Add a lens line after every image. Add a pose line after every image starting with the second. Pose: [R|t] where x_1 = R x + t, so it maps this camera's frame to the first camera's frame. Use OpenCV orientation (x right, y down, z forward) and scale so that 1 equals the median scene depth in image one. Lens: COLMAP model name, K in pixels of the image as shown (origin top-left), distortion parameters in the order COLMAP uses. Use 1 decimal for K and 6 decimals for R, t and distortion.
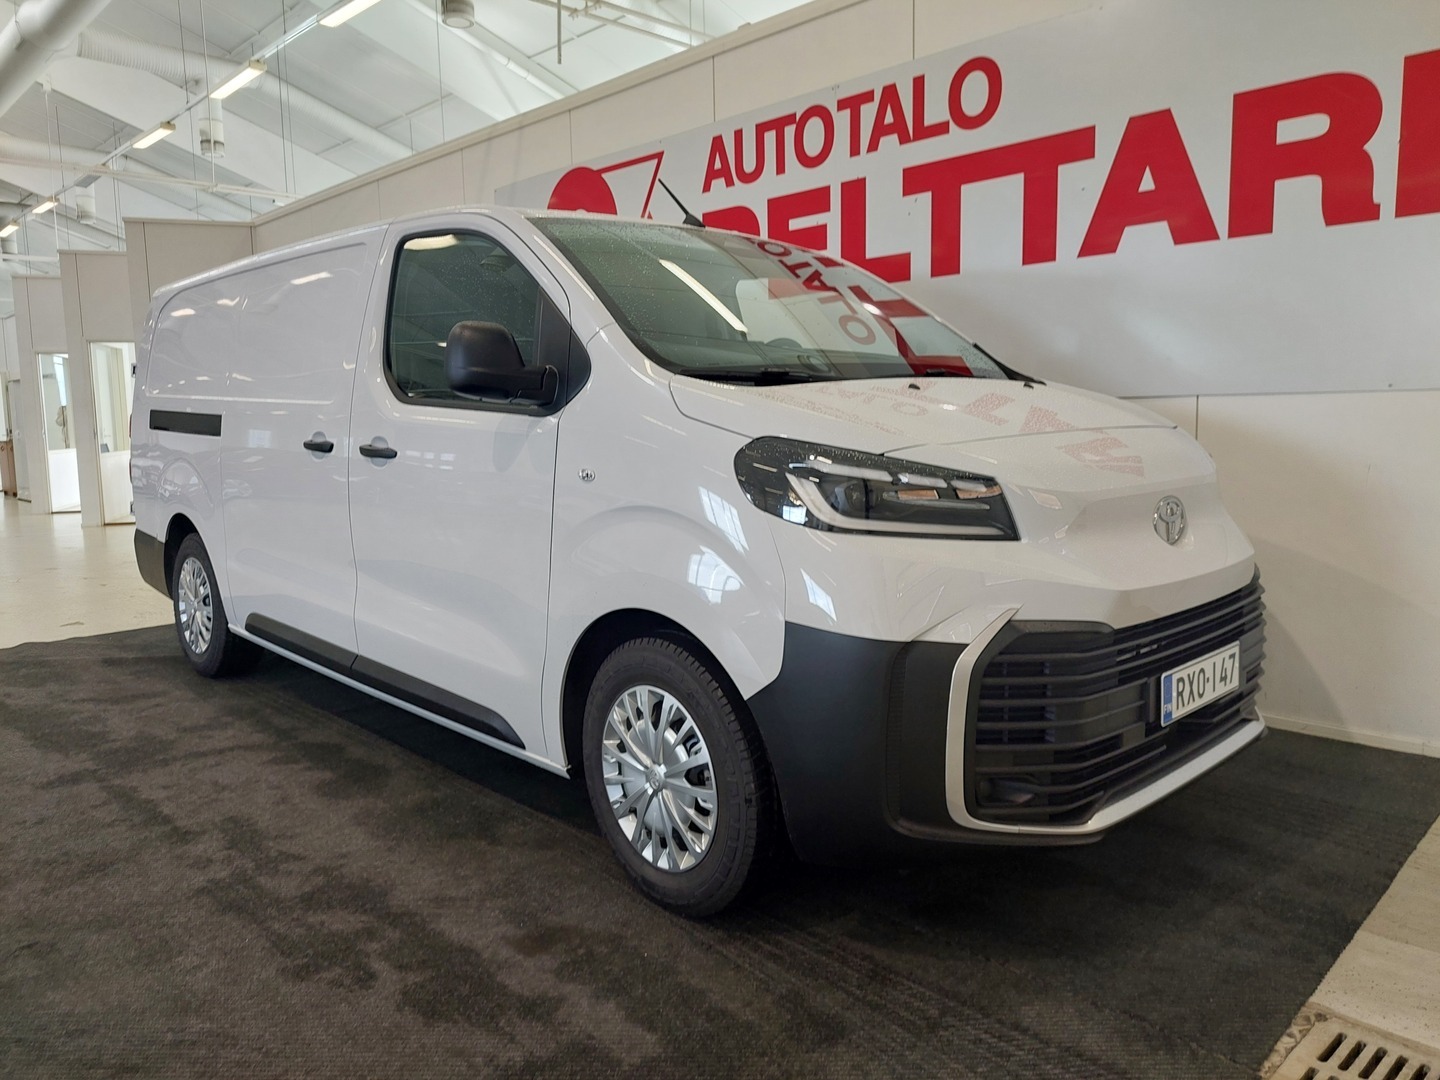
lens RADIAL K [[1051.4, 0, 734.2], [0, 1051.4, 519.5], [0, 0, 1]] dist [0.050048, -0.049852]
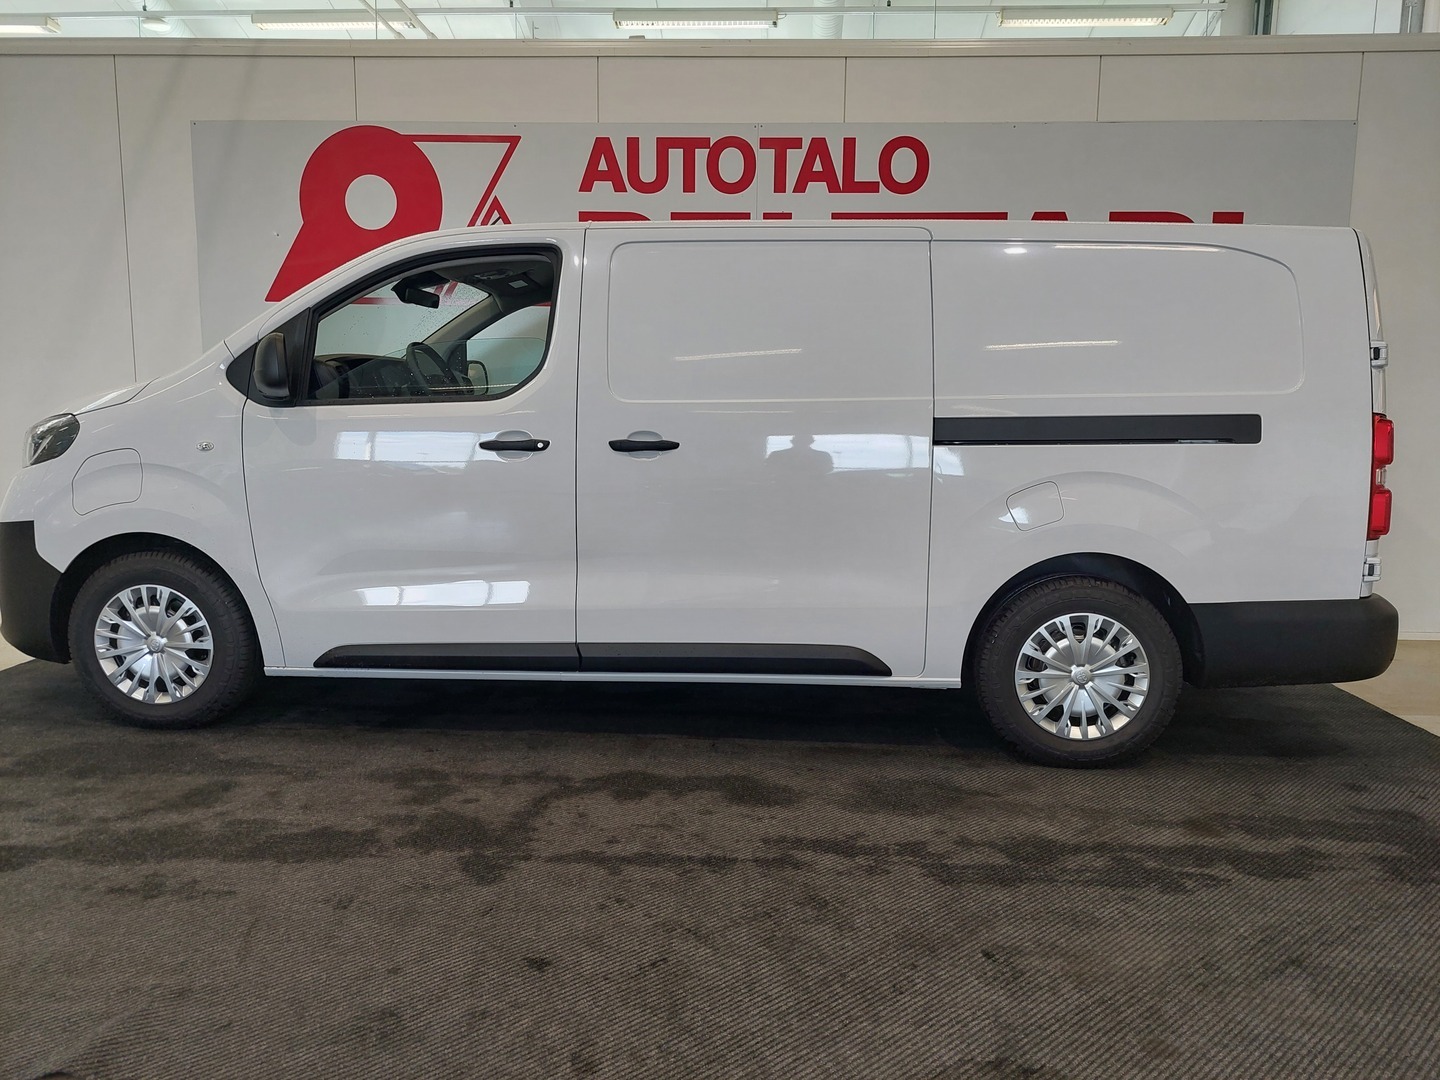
lens RADIAL K [[1049.8, 0, 720.0], [0, 1049.8, 540.0], [0, 0, 1]] dist [0.077280, -0.087896]
pose [[0.731264, -0.054164, 0.679940, -1.053510], [0.042582, 0.998523, 0.033745, -0.018827], [-0.680764, 0.004277, 0.732491, 0.314089]]
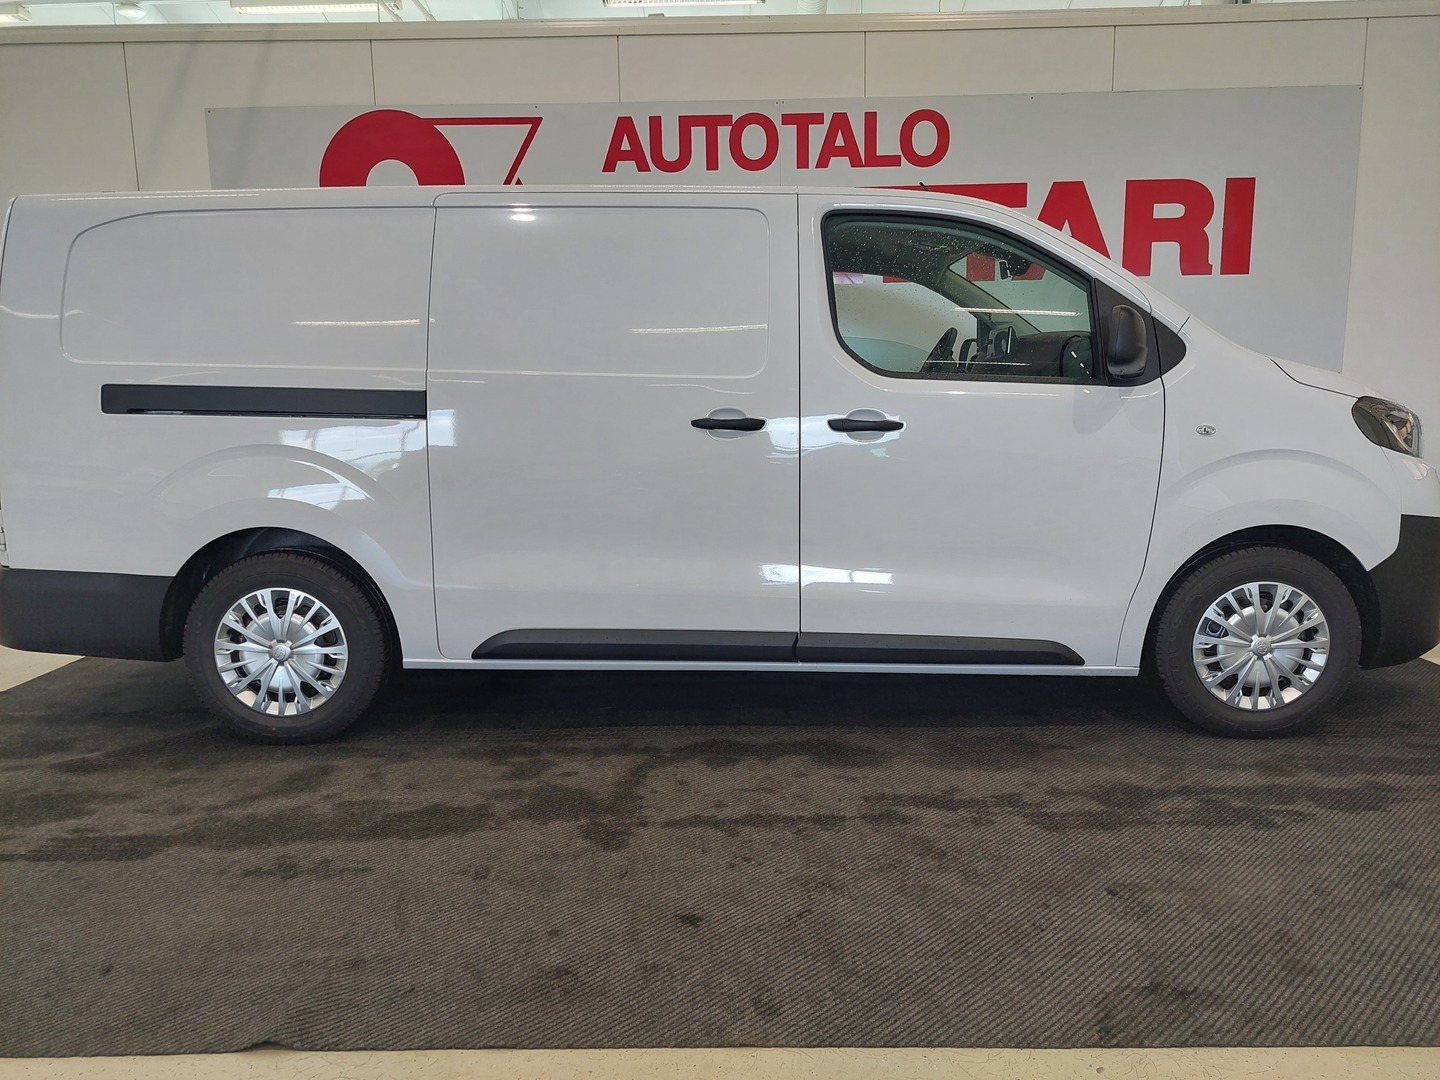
lens RADIAL K [[1047.4, 0, 729.5], [0, 1047.4, 543.8], [0, 0, 1]] dist [0.073001, -0.077989]
pose [[0.702078, -0.095497, 0.705668, -1.144096], [0.076526, 0.995346, 0.058562, -0.018572], [-0.707976, 0.012887, 0.706119, 0.372994]]
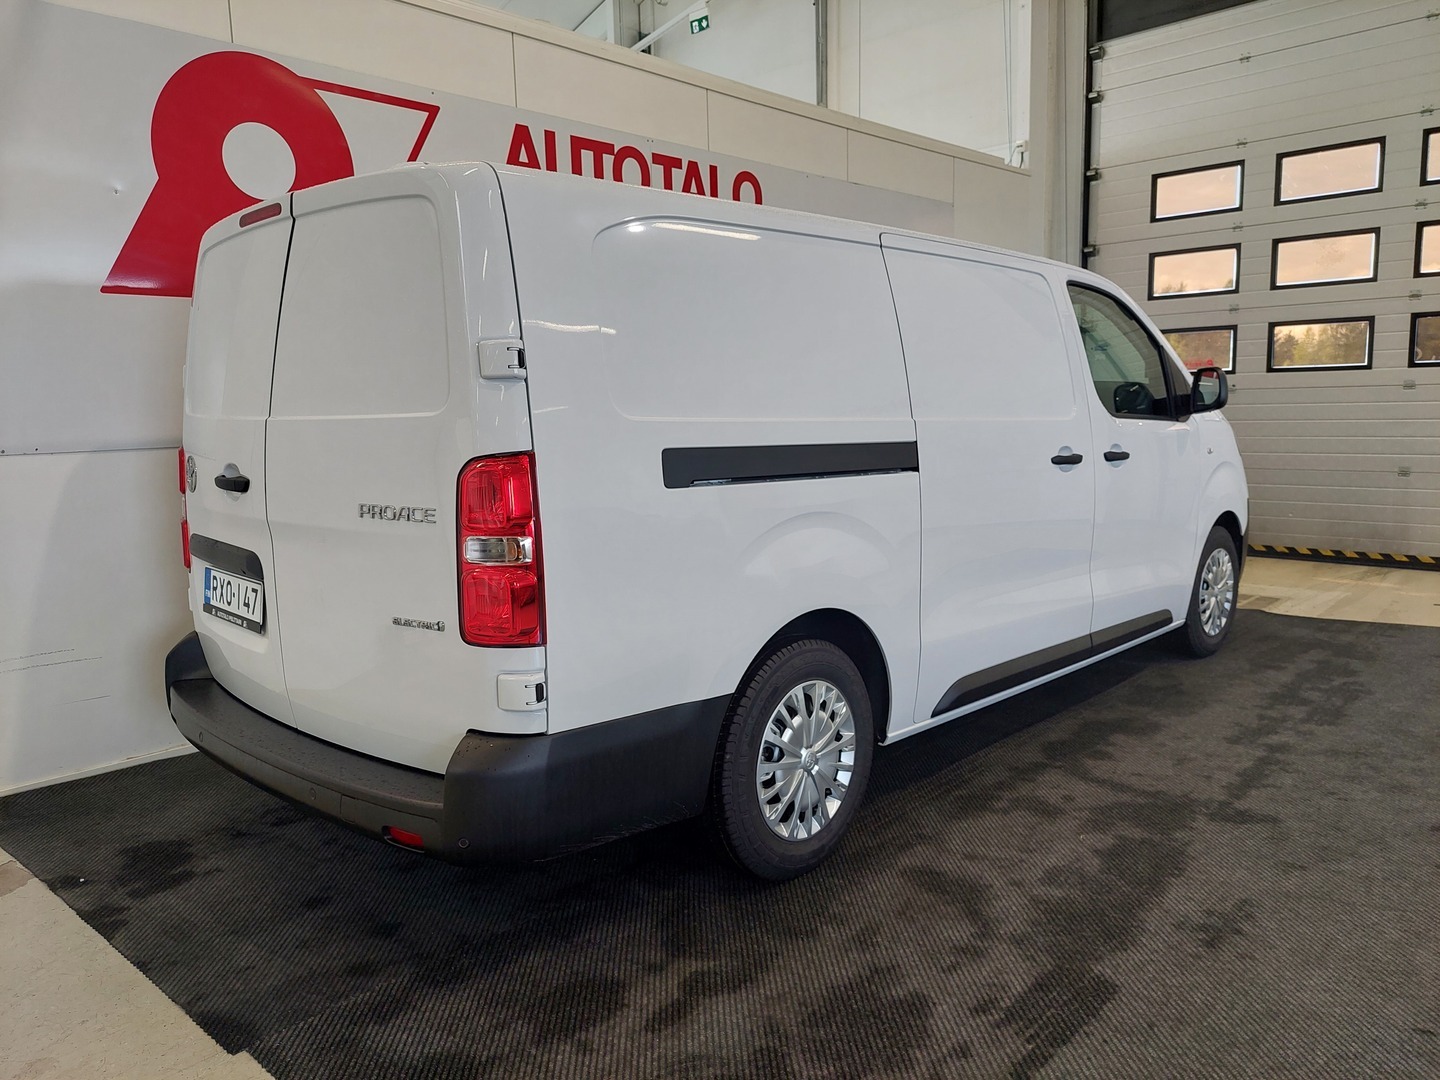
lens RADIAL K [[1049.8, 0, 720.0], [0, 1049.8, 540.0], [0, 0, 1]] dist [0.077280, -0.087896]
pose [[-0.051753, -0.114594, 0.992063, -1.560571], [0.129258, 0.984270, 0.120437, -0.176421], [-0.990260, 0.134465, -0.036127, 1.508975]]
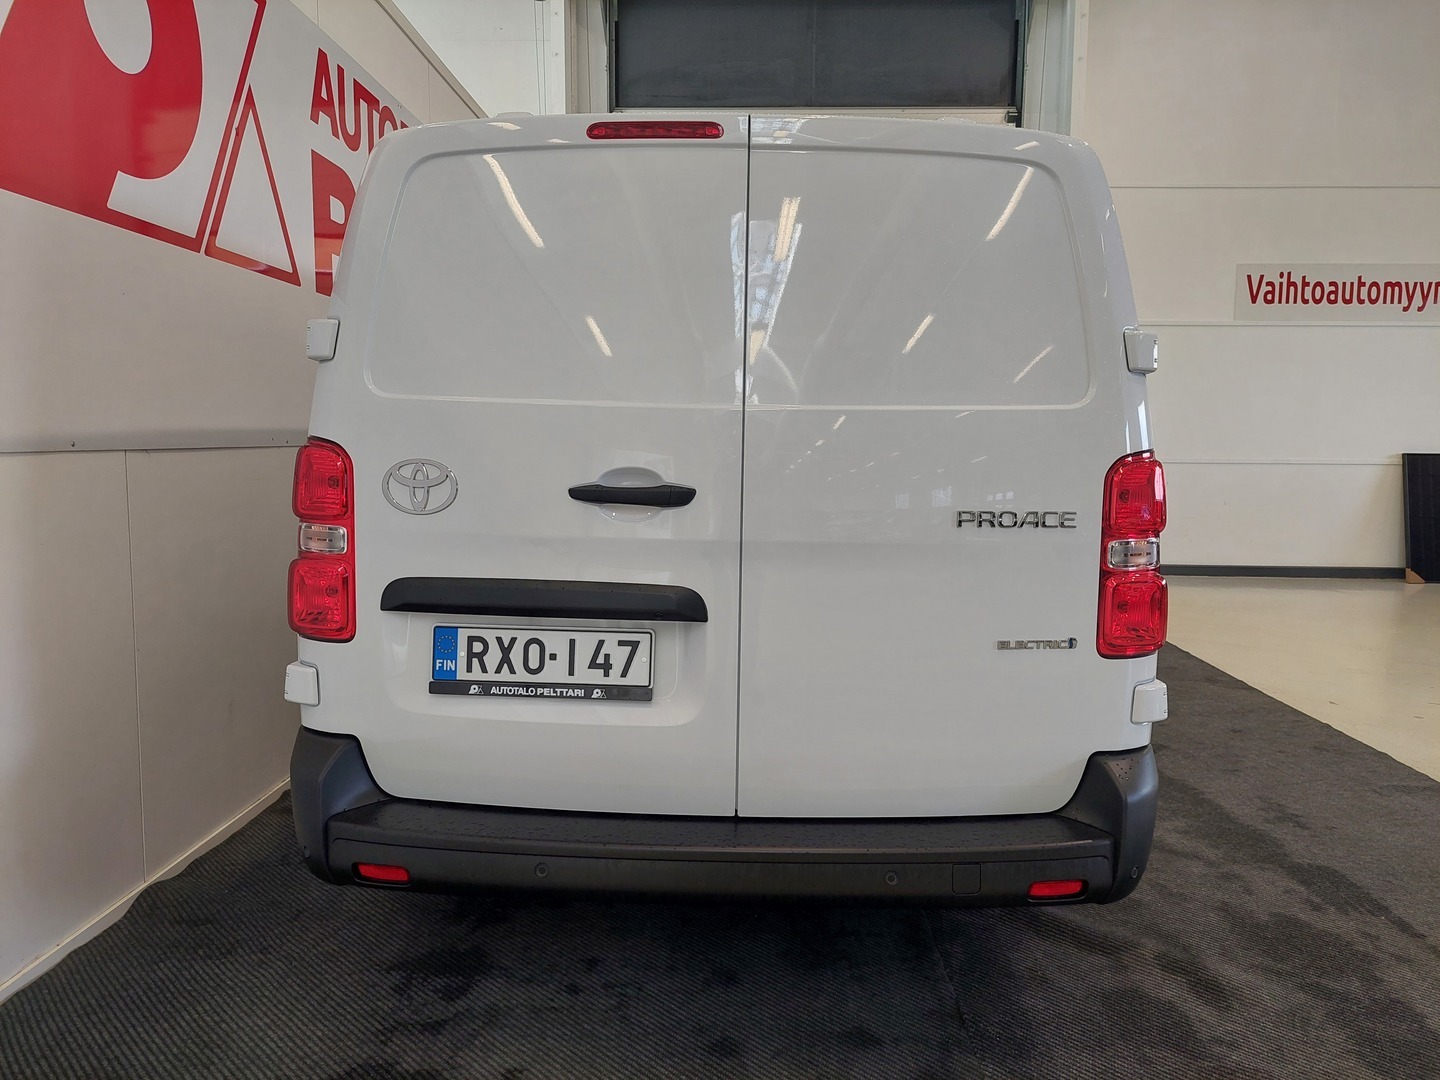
lens RADIAL K [[1059.5, 0, 741.3], [0, 1059.5, 533.8], [0, 0, 1]] dist [0.010214, 0.004206]
pose [[-0.713063, -0.056919, 0.698785, -1.175276], [0.073848, 0.985057, 0.155594, -0.235082], [-0.697200, 0.162552, -0.698205, 2.220299]]
